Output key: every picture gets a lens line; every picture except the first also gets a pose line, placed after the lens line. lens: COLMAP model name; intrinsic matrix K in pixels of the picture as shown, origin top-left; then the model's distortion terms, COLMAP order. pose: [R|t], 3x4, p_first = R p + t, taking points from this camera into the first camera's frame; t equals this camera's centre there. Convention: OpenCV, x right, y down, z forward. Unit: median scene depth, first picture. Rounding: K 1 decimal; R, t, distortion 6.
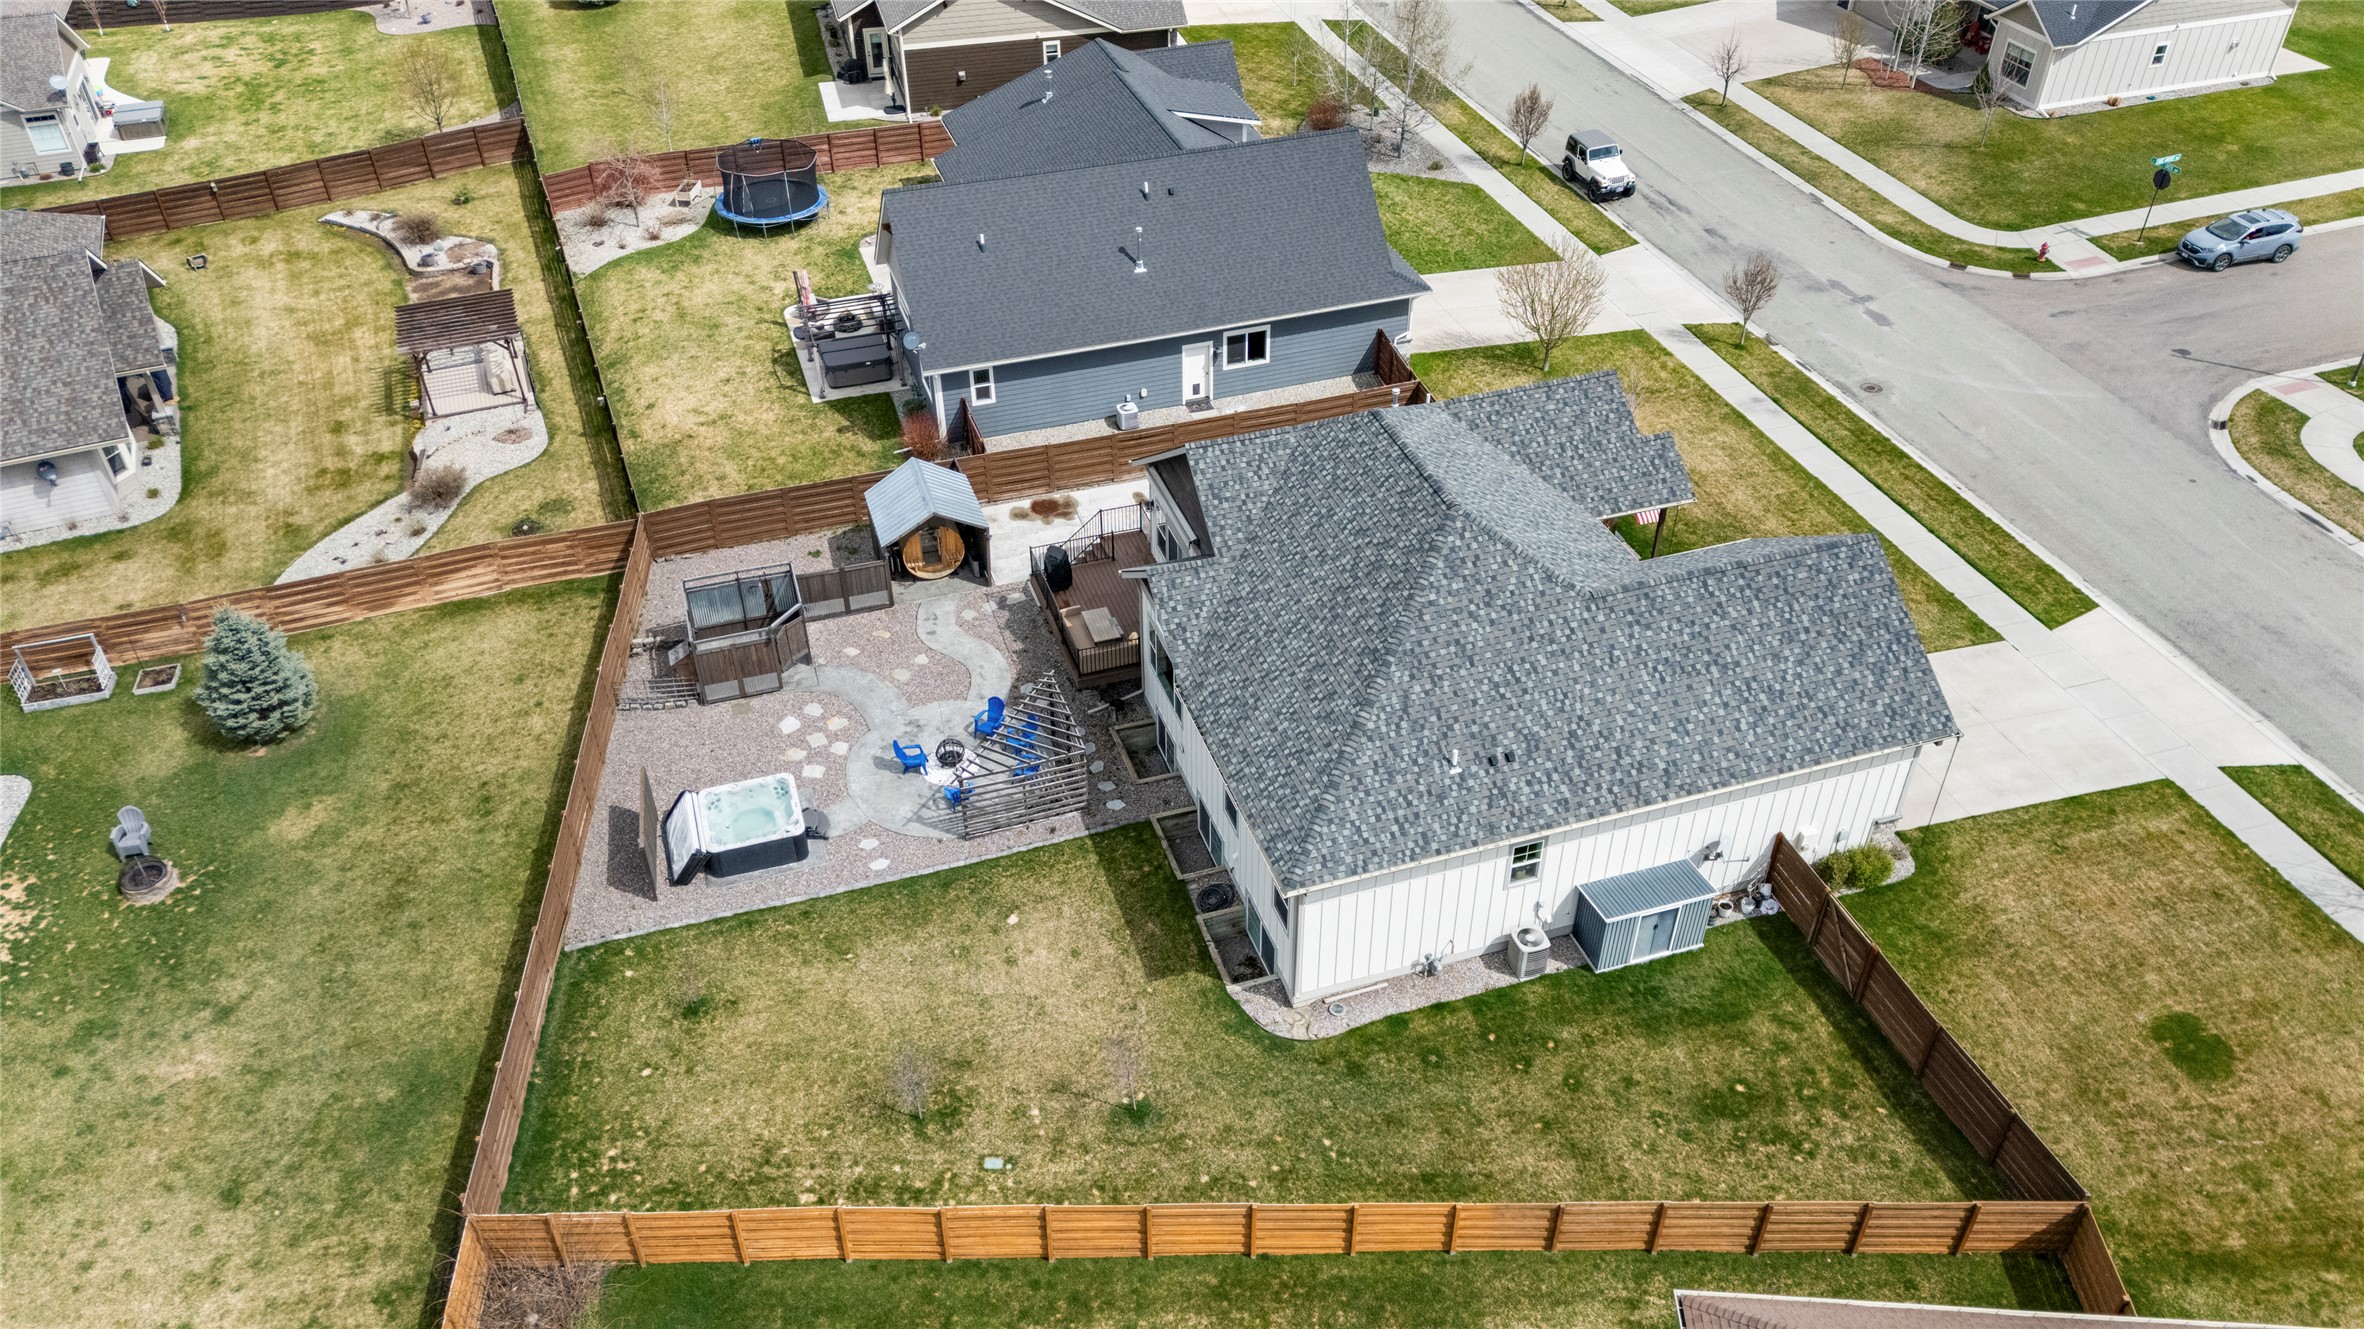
lens RADIAL K [[1723.7, 0, 1182.0], [0, 1723.7, 664.5], [0, 0, 1]] dist [0.074062, -0.053036]
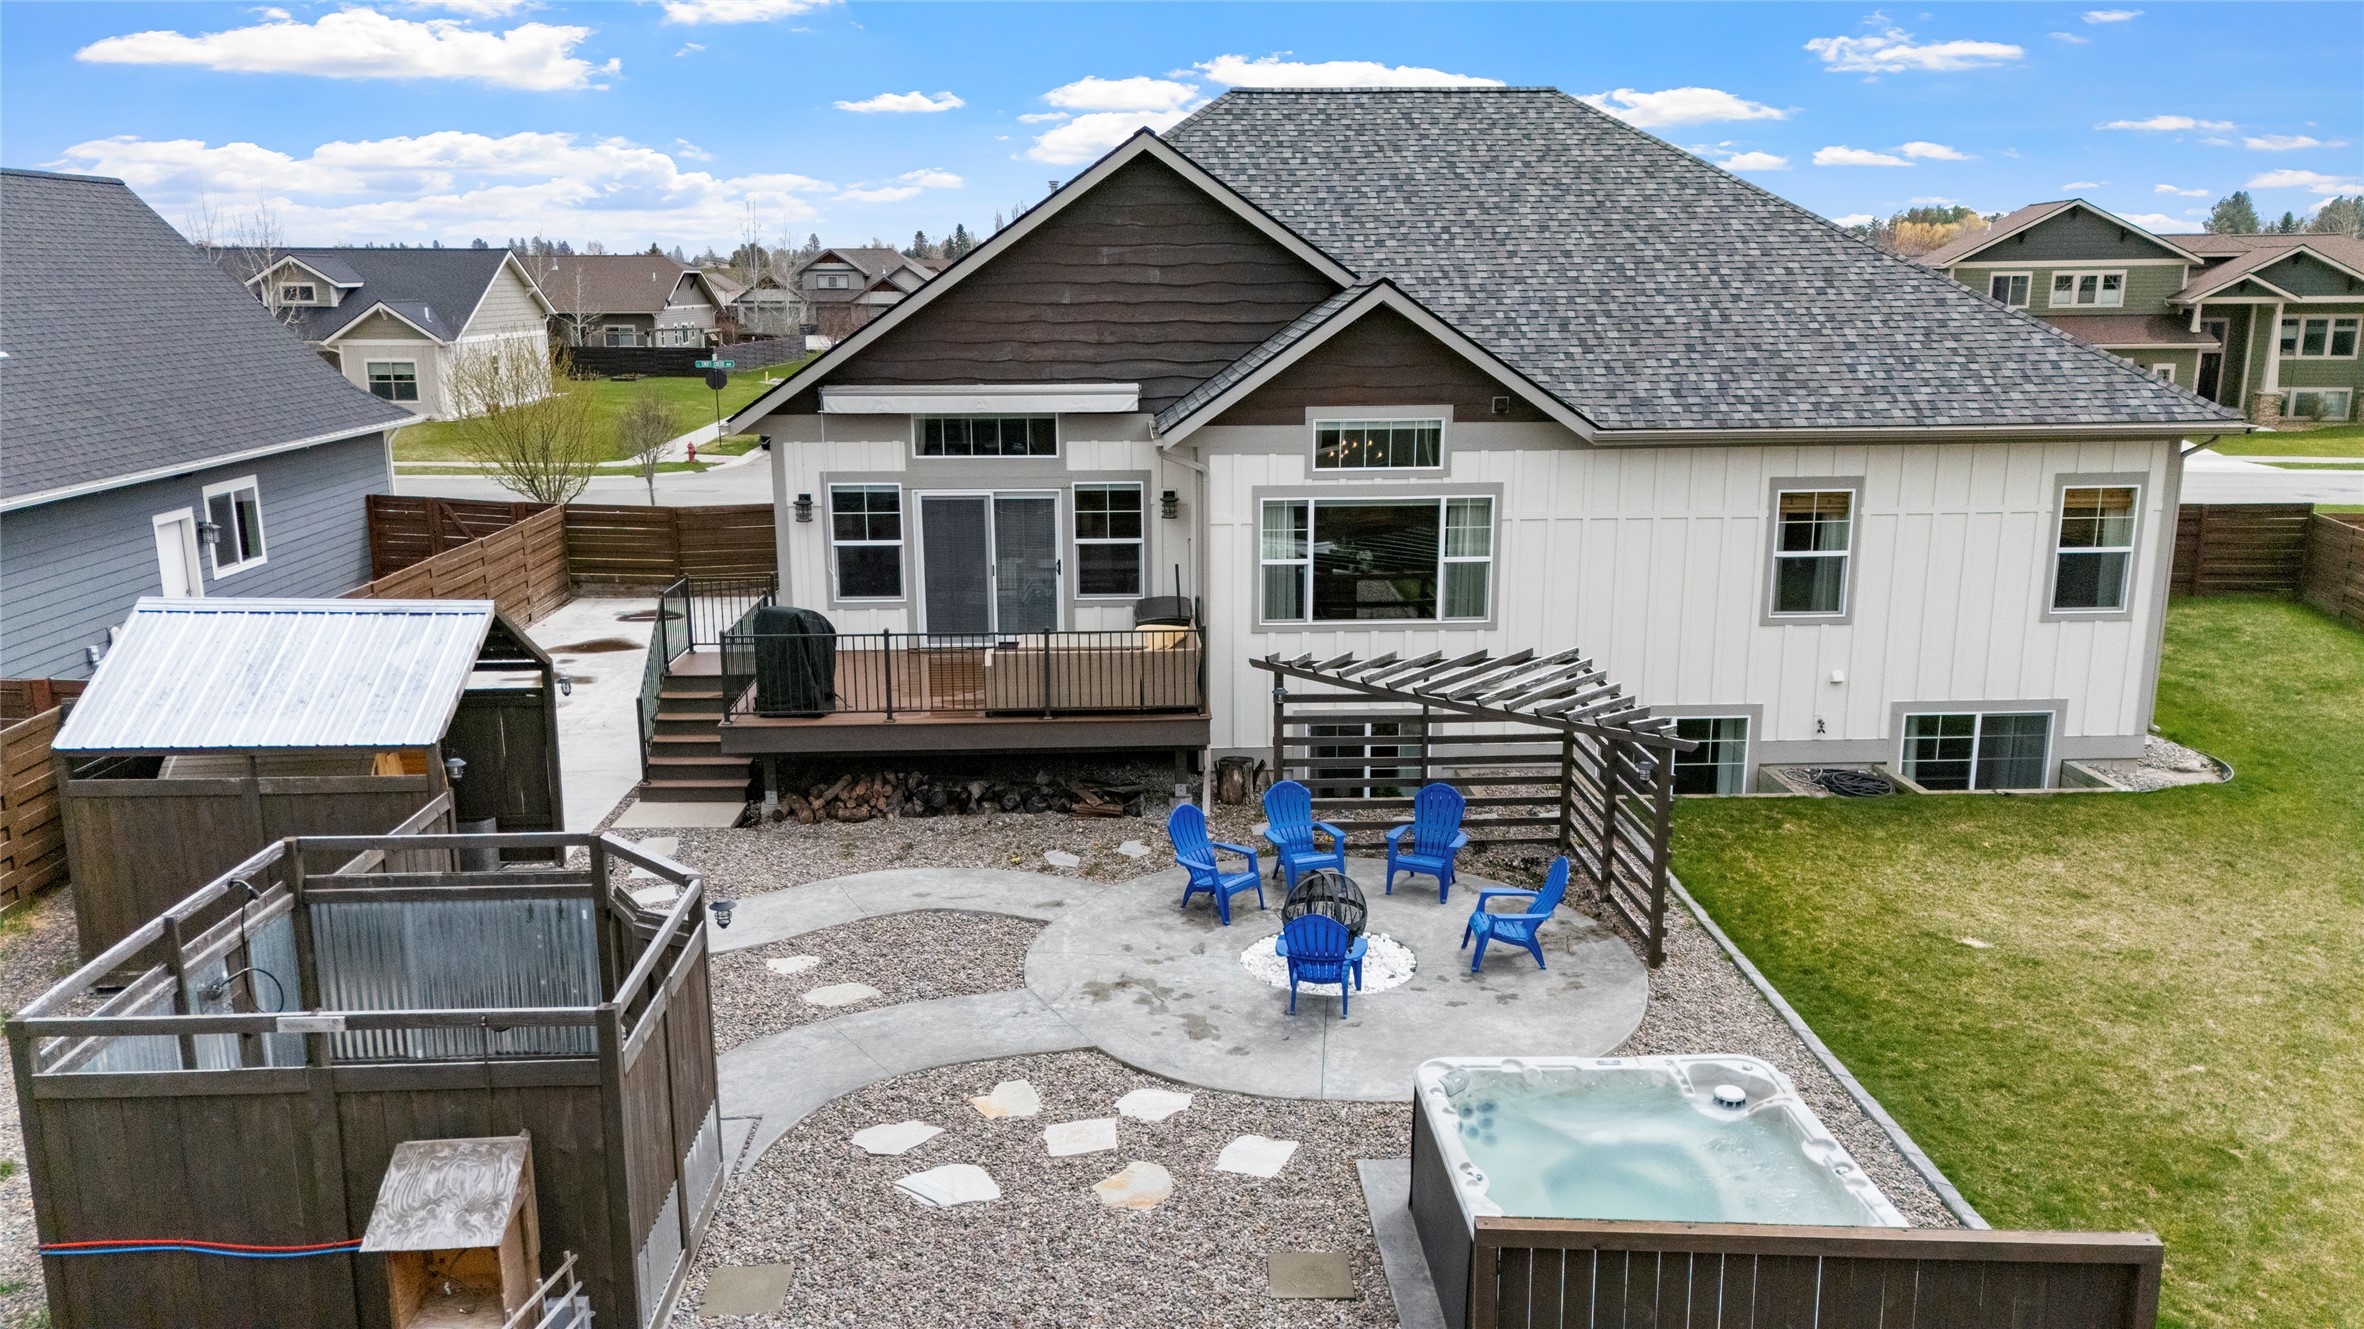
lens RADIAL K [[1723.7, 0, 1182.0], [0, 1723.7, 664.5], [0, 0, 1]] dist [0.074062, -0.053036]
pose [[0.268713, -0.201363, 0.941937, -0.431341], [0.591152, 0.806552, 0.003779, -0.006479], [-0.760482, 0.555812, 0.335767, 0.838789]]
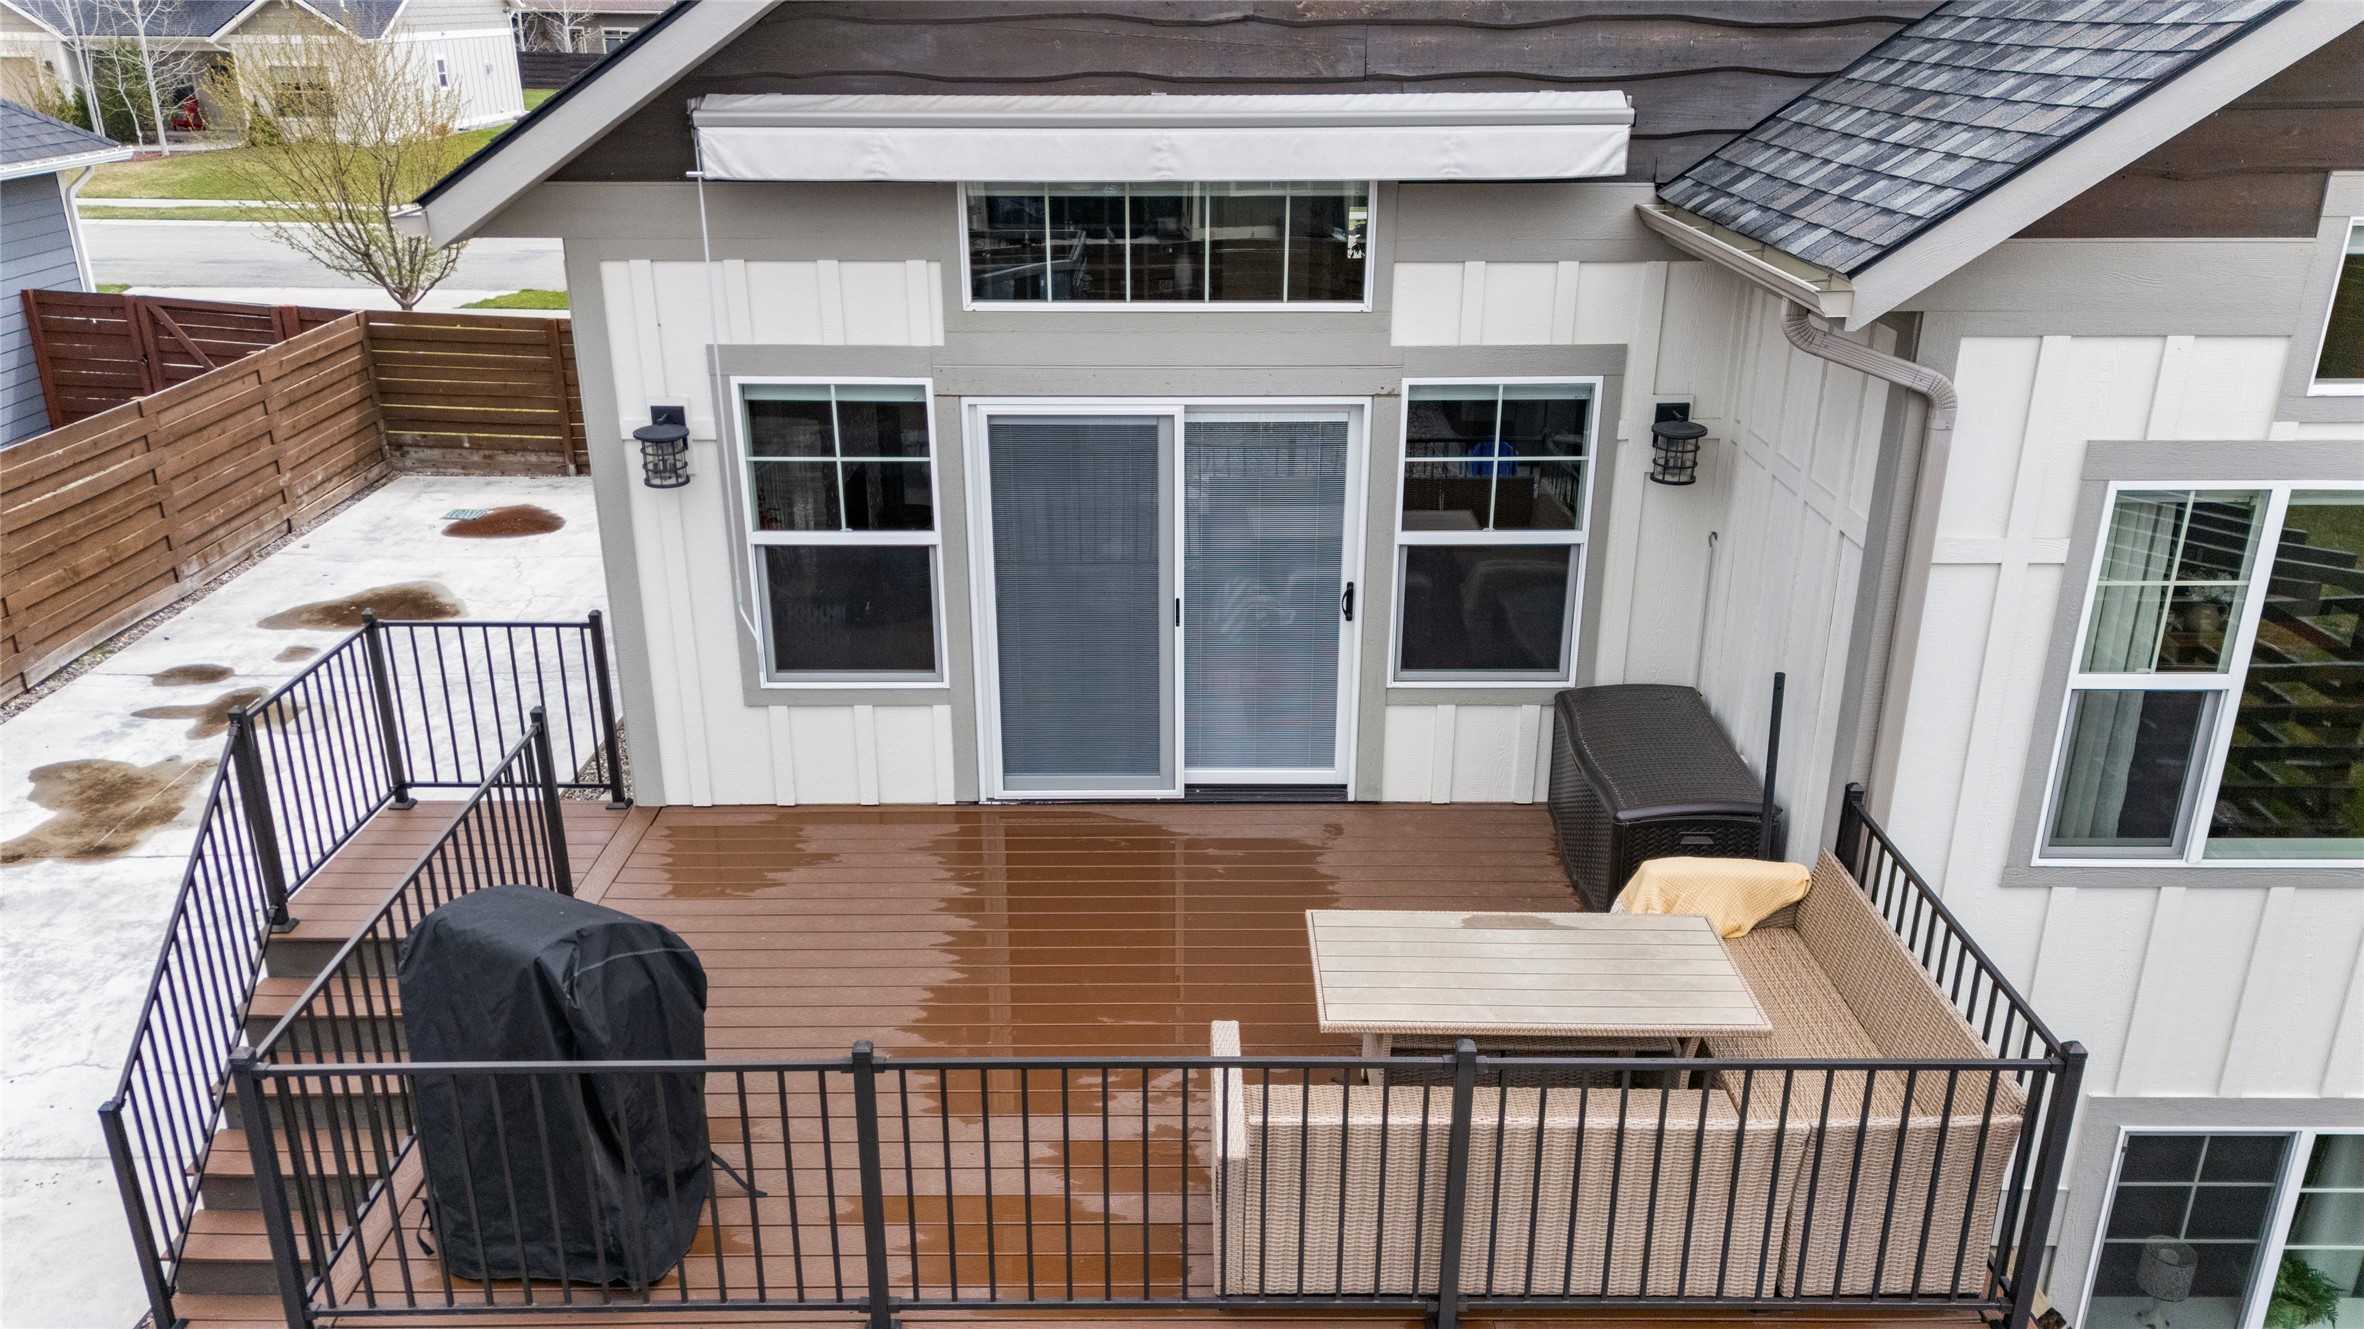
lens RADIAL K [[1723.7, 0, 1182.0], [0, 1723.7, 664.5], [0, 0, 1]] dist [0.074062, -0.053036]
pose [[0.302666, -0.335879, 0.891952, -0.159622], [0.582078, 0.806186, 0.106066, -0.069164], [-0.754704, 0.487083, 0.439513, 0.945037]]
